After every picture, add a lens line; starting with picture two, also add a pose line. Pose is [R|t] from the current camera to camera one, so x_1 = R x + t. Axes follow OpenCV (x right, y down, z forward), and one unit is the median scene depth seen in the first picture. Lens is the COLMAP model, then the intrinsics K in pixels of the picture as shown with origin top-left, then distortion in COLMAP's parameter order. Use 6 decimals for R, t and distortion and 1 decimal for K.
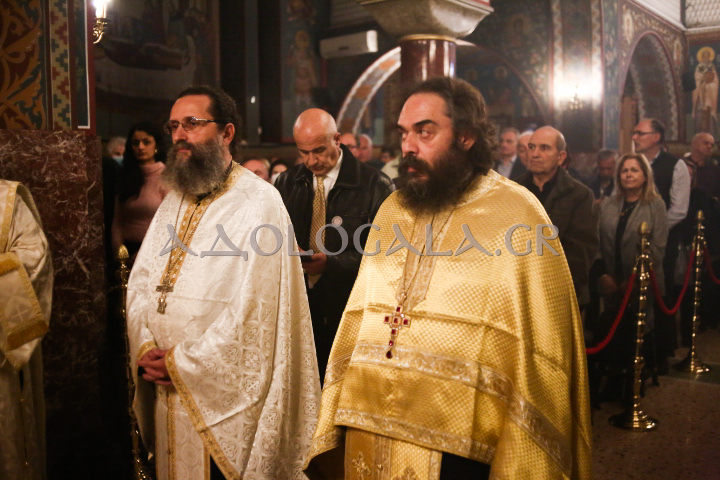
lens RADIAL K [[707.4, 0, 357.5], [0, 707.4, 223.2], [0, 0, 1]] dist [-0.098902, 0.000000]
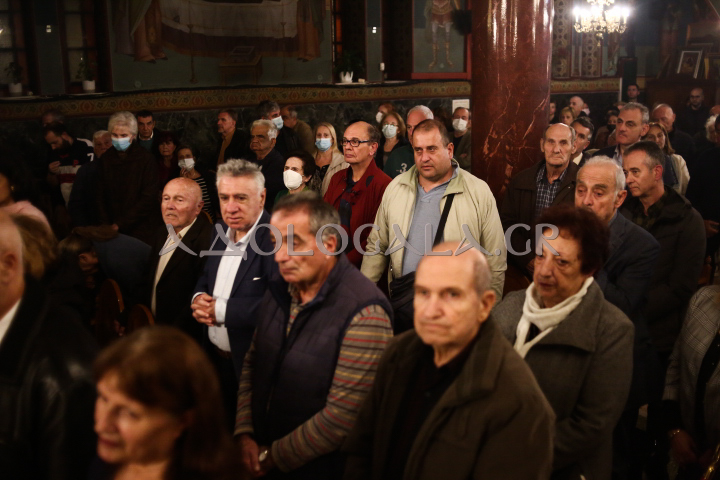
lens RADIAL K [[707.4, 0, 356.6], [0, 707.4, 234.6], [0, 0, 1]] dist [-0.098902, 0.000000]
pose [[0.947407, 0.070244, -0.312227, 0.274813], [-0.019451, 0.986450, 0.162905, -0.172990], [0.319440, -0.148264, 0.935936, 0.417533]]
